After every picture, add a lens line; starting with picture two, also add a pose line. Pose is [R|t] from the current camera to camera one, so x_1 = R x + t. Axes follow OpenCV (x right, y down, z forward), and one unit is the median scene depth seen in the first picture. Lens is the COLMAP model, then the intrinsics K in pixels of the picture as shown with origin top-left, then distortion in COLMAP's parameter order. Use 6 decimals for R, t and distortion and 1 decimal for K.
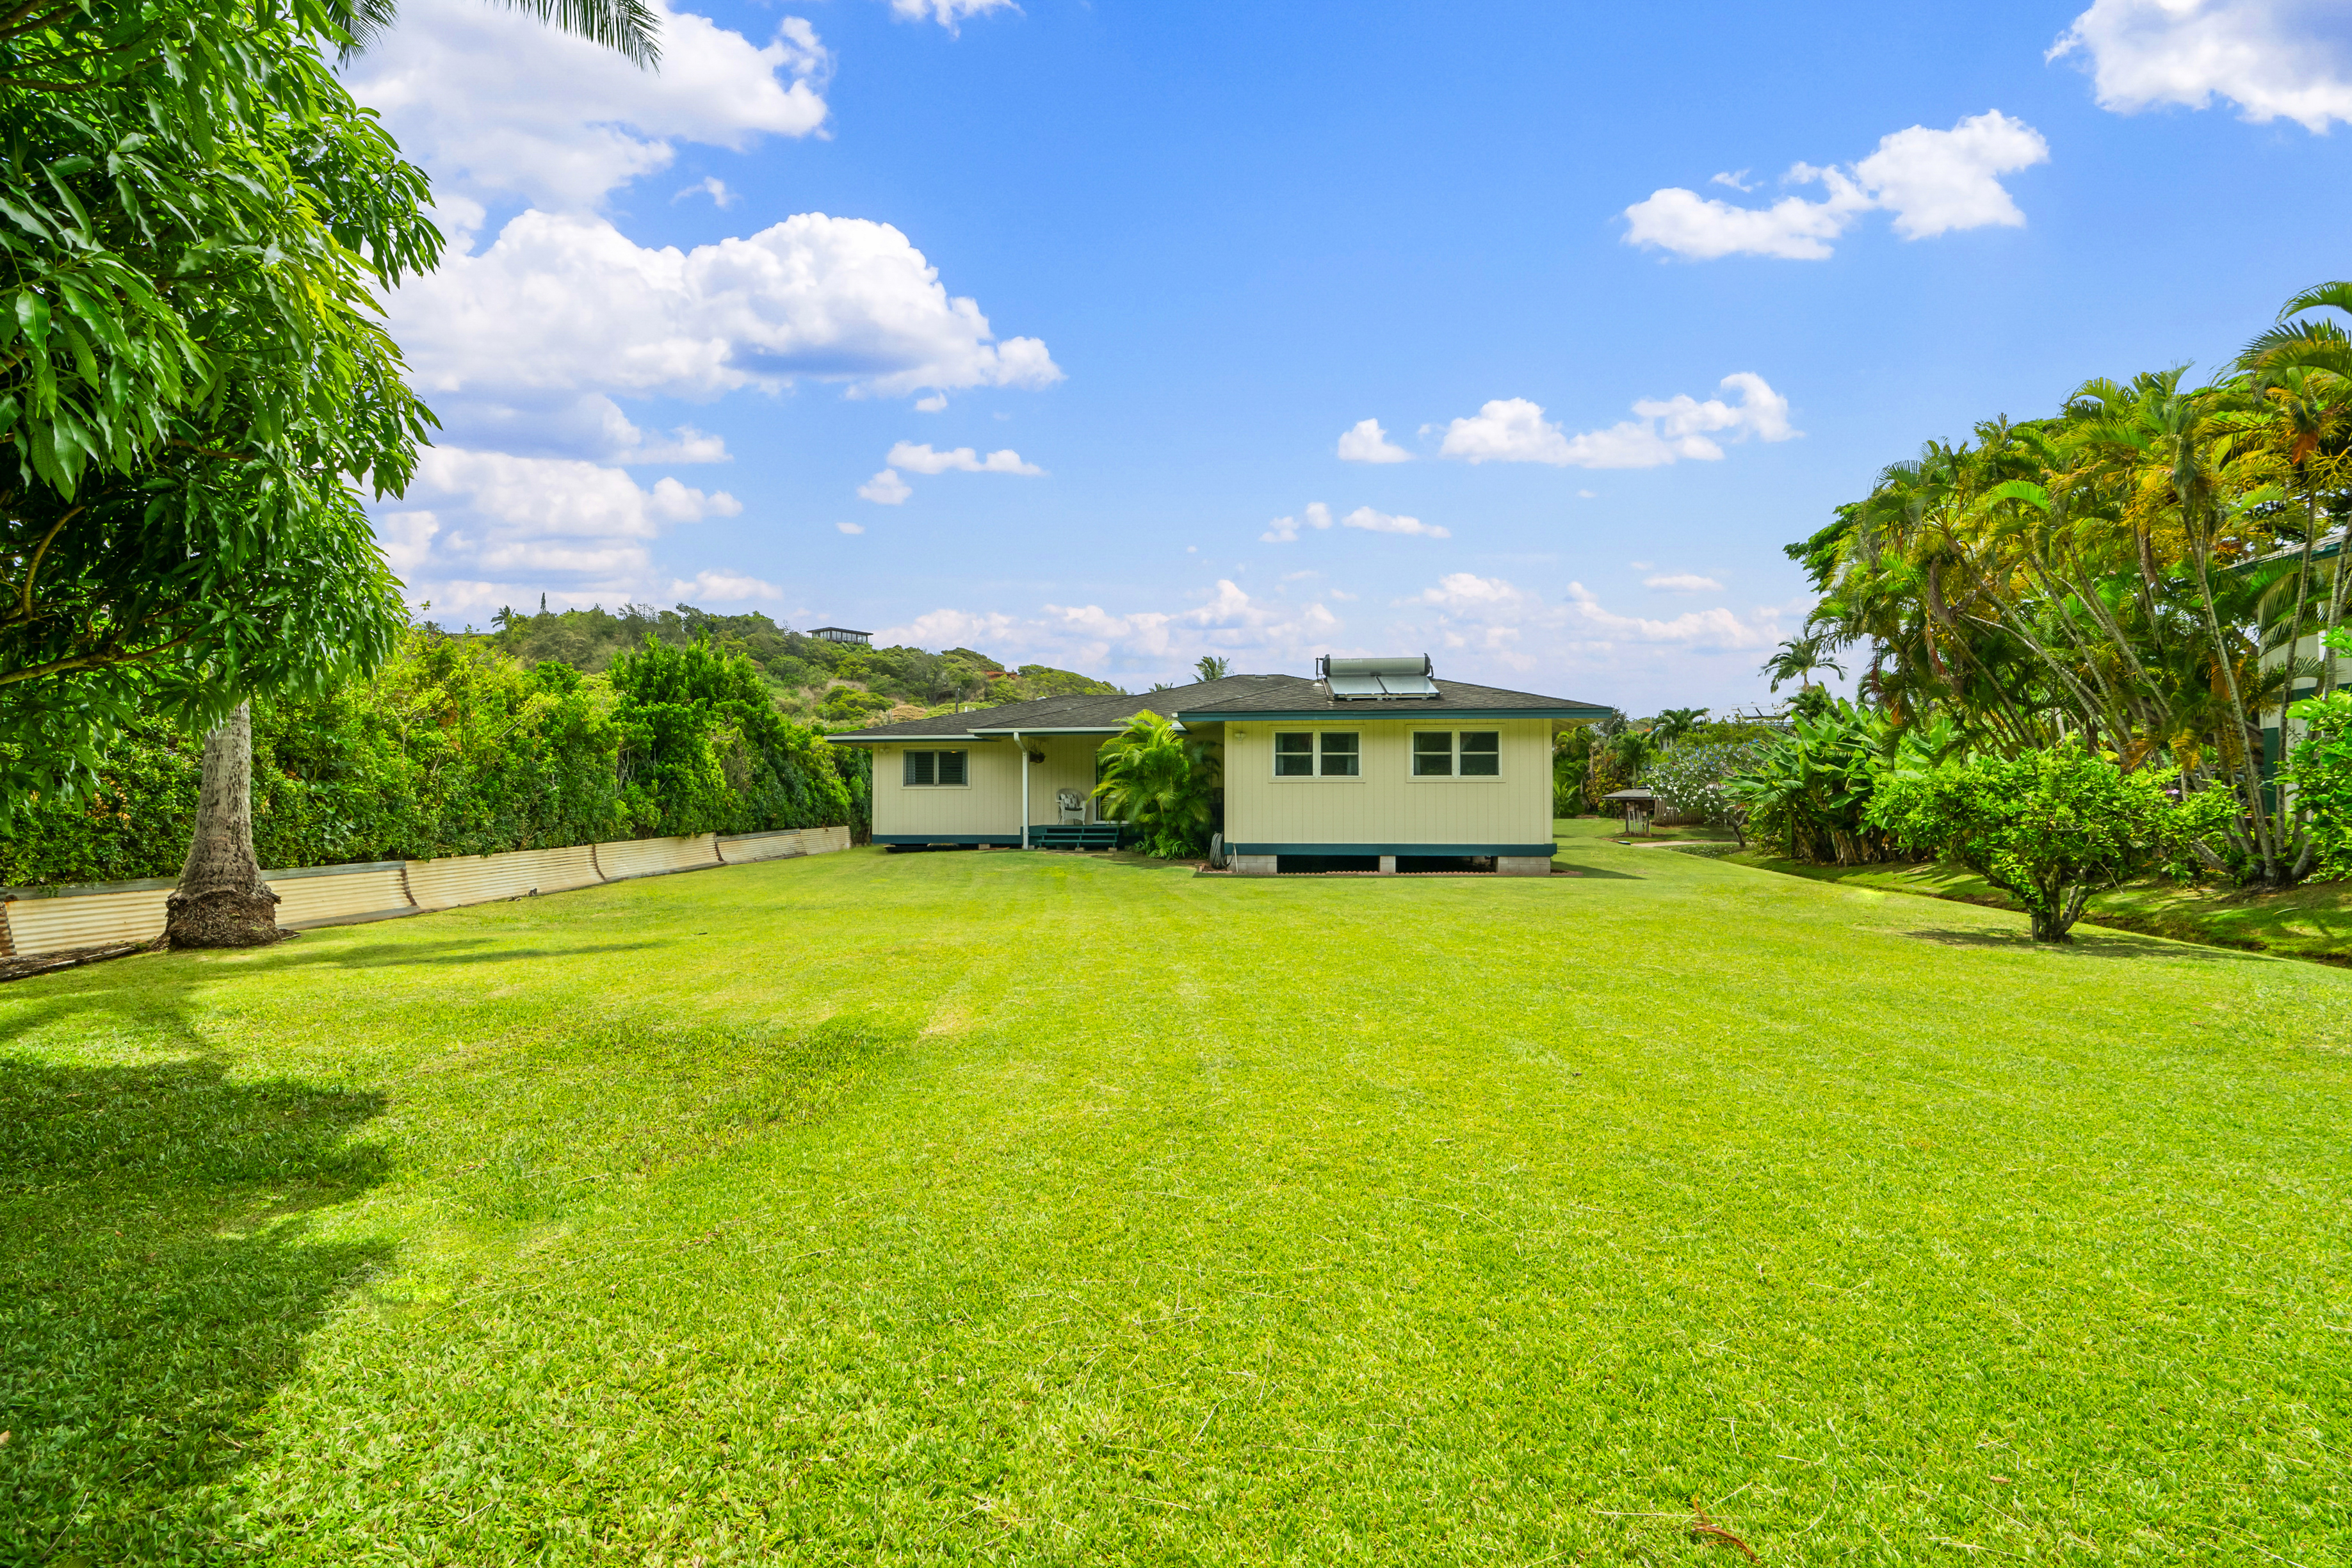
lens RADIAL K [[1079.0, 0, 1154.6], [0, 1079.0, 773.6], [0, 0, 1]] dist [-0.015086, 0.000060]
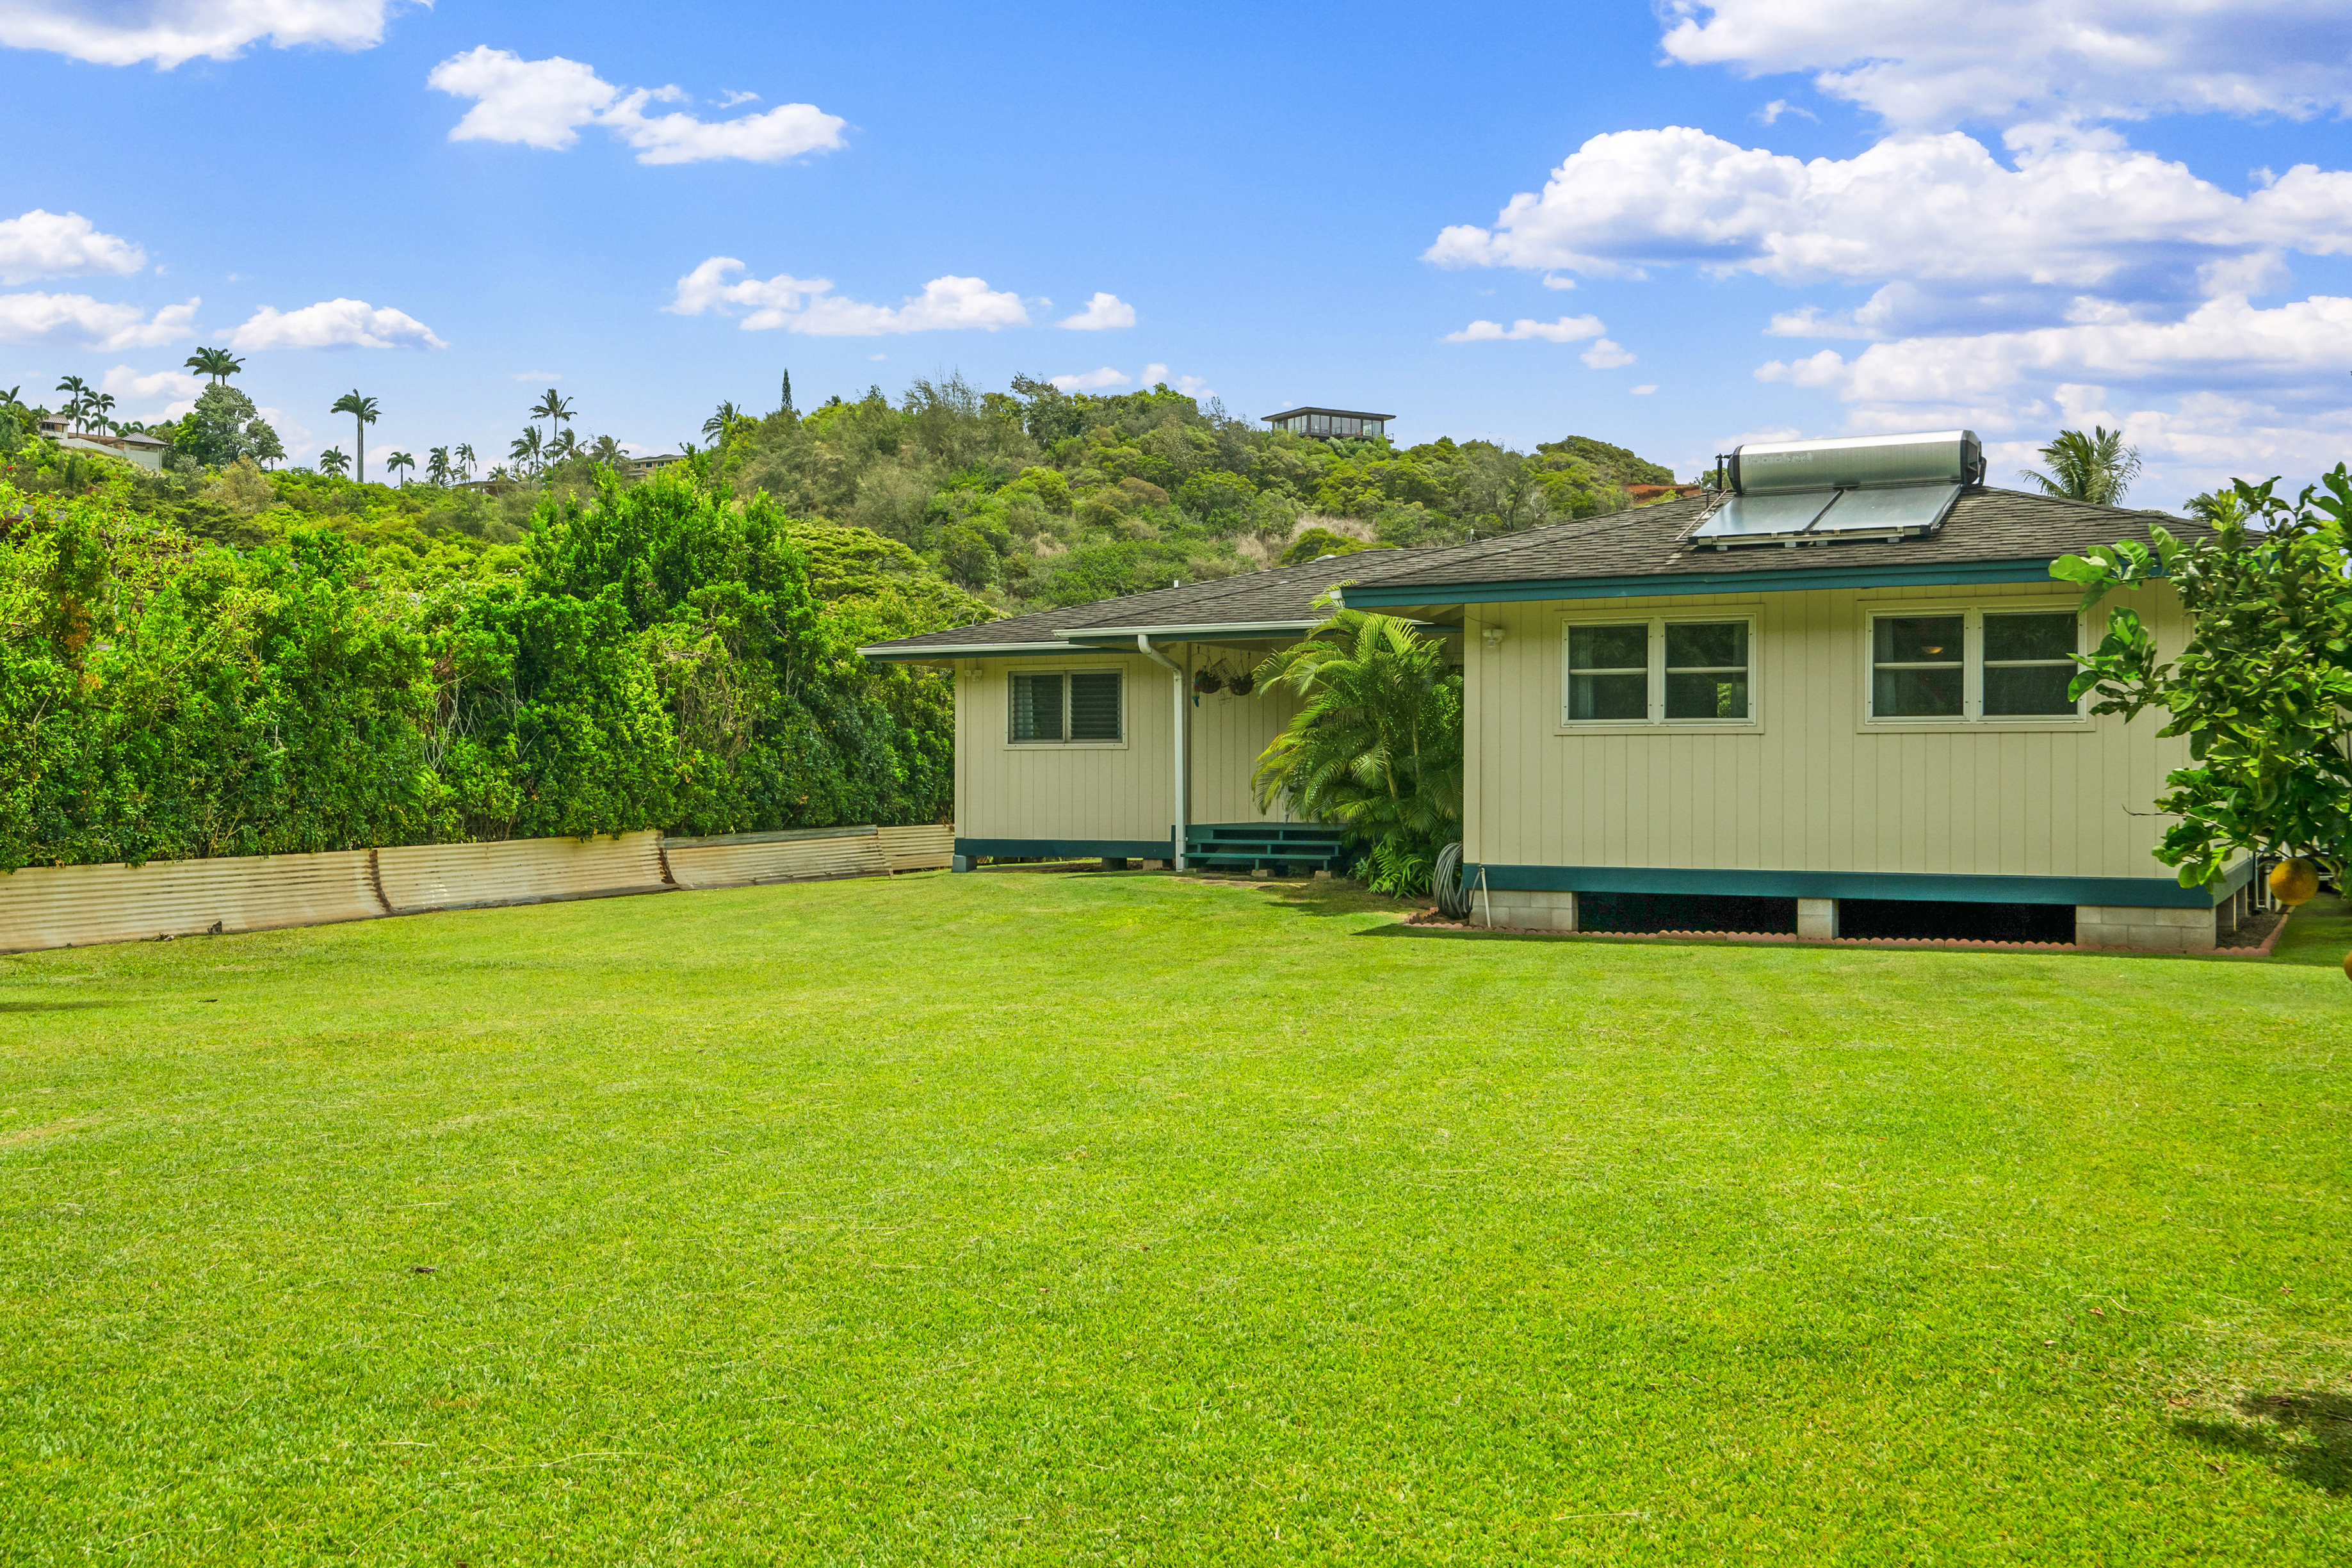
lens RADIAL K [[2359.7, 0, 1176.0], [0, 2359.7, 784.0], [0, 0, 1]] dist [0.008231, 0.005315]
pose [[0.924767, 0.003274, -0.380520, 0.320241], [0.008821, 0.999510, 0.030036, -0.002082], [0.380432, -0.031133, 0.924285, 0.005102]]
